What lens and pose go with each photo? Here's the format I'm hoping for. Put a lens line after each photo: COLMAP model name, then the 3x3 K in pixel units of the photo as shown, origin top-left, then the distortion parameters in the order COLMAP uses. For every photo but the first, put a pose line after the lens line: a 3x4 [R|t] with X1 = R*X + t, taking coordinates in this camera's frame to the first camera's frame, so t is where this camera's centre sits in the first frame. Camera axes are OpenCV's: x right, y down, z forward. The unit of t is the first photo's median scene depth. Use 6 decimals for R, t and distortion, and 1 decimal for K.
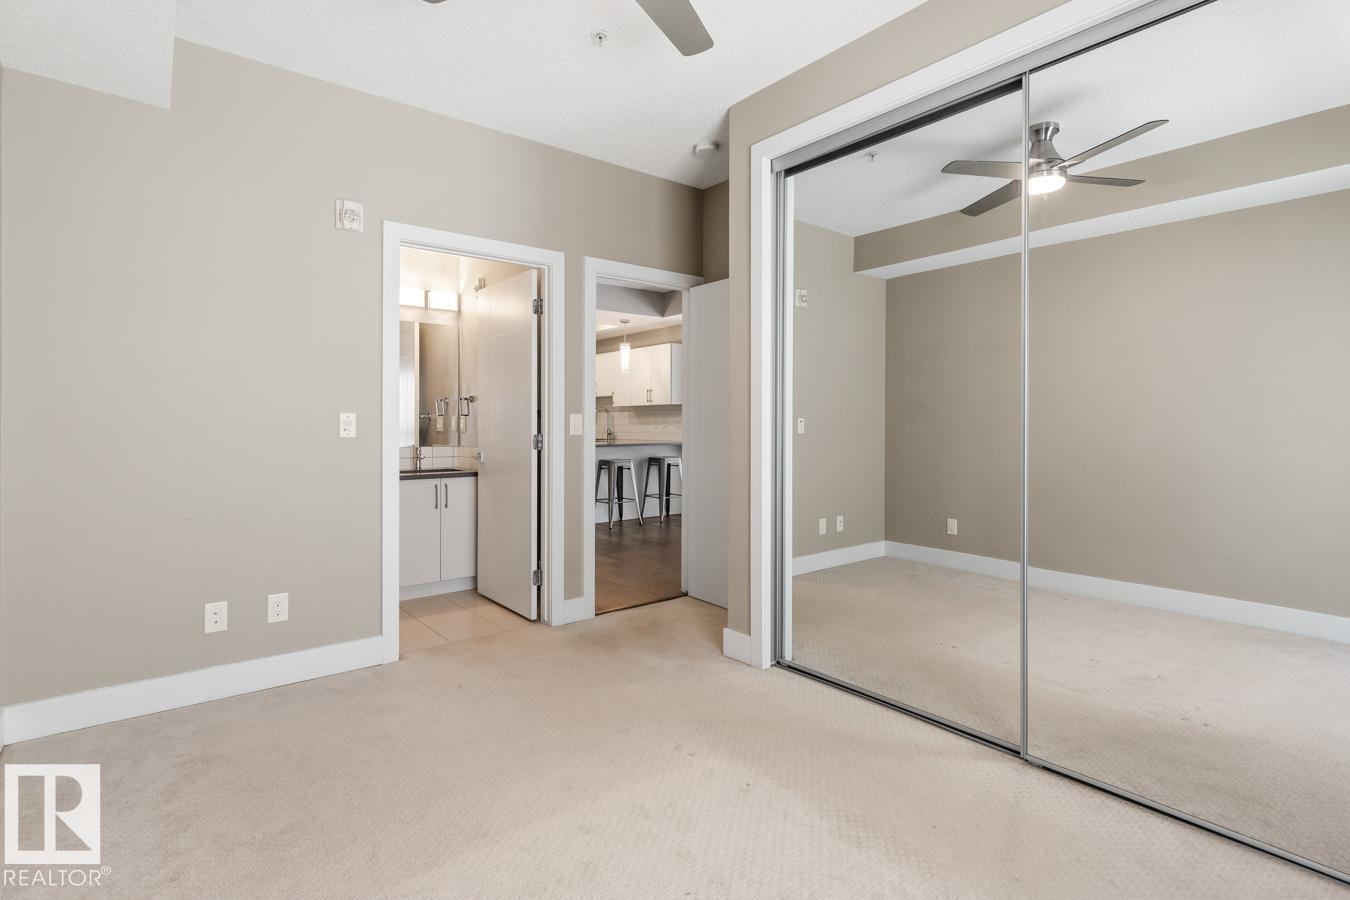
lens RADIAL K [[652.2, 0, 678.8], [0, 652.2, 446.3], [0, 0, 1]] dist [0.003144, 0.000315]
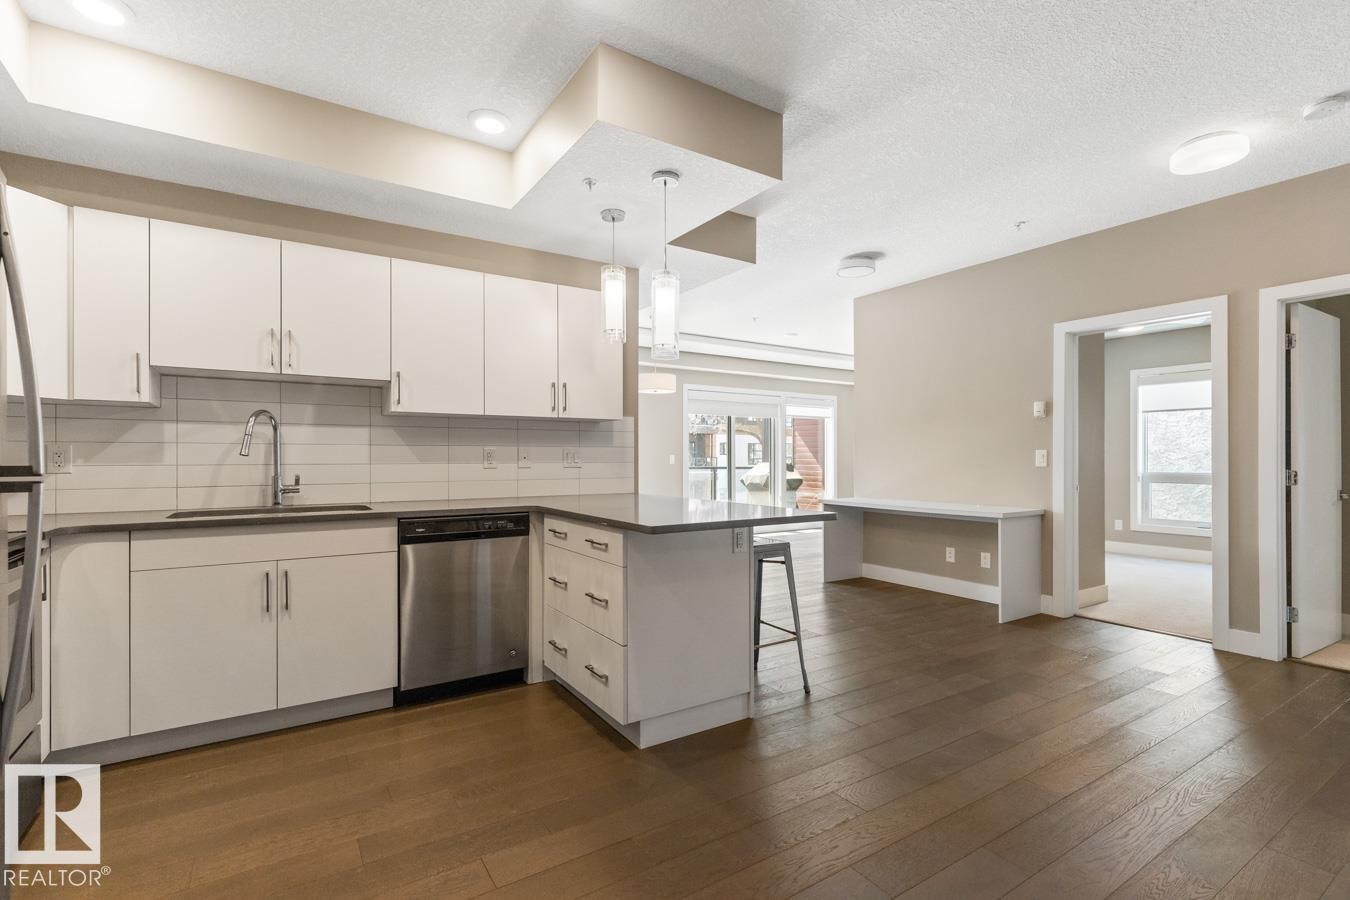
lens RADIAL K [[632.7, 0, 675.6], [0, 632.7, 455.1], [0, 0, 1]] dist [0.008387, 0.000181]
pose [[0.094482, 0.002954, 0.995522, -0.488213], [0.036189, 0.999324, -0.006400, -0.033973], [-0.994869, 0.036632, 0.094311, 0.929843]]
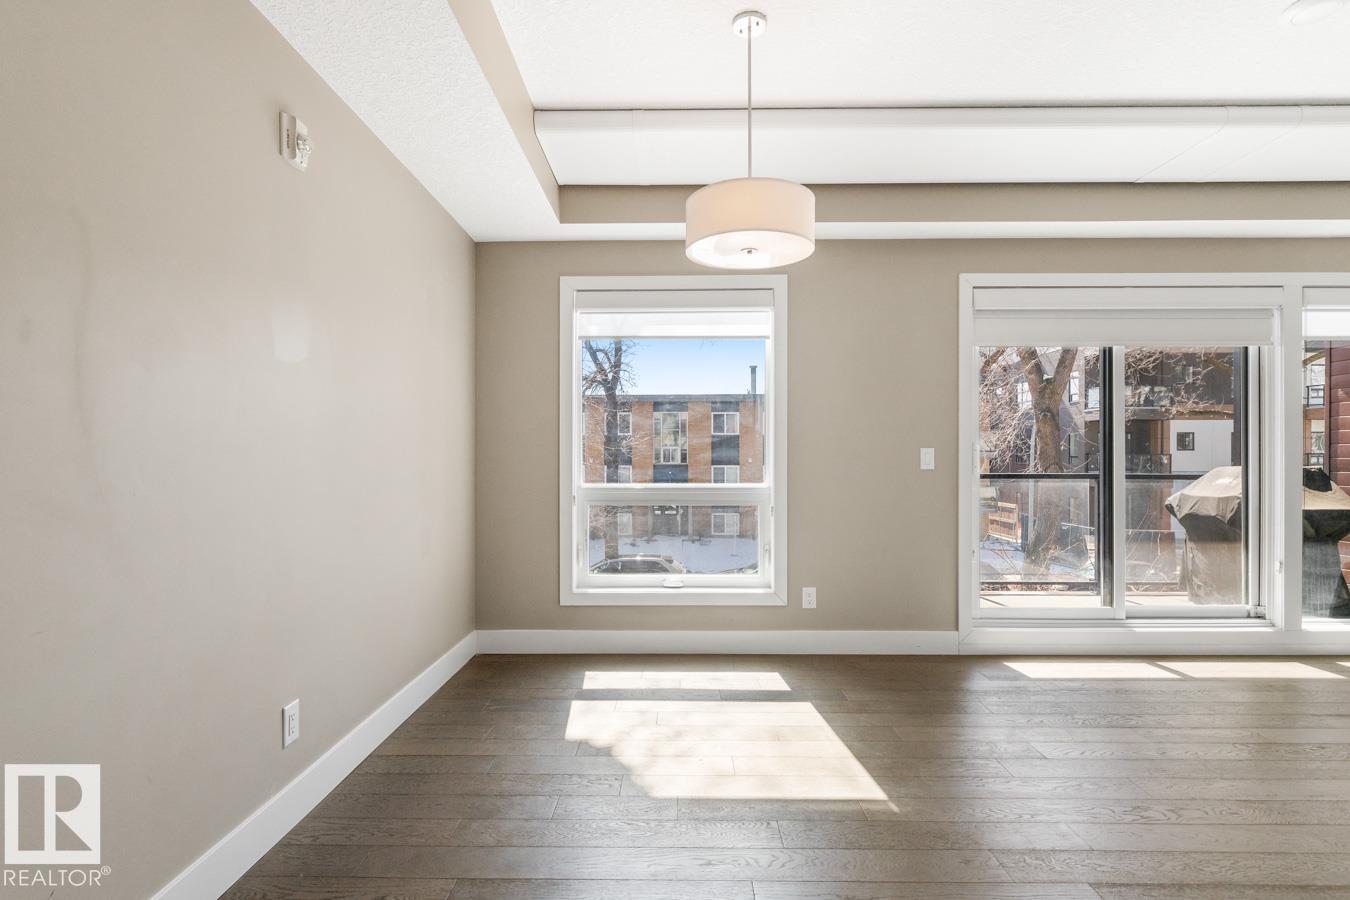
lens RADIAL K [[664.5, 0, 666.7], [0, 664.5, 454.8], [0, 0, 1]] dist [-0.001317, -0.000126]
pose [[0.638683, -0.001243, 0.769469, 0.116131], [0.029597, 0.999298, -0.022952, -0.030786], [-0.768901, 0.037434, 0.638272, 0.877129]]
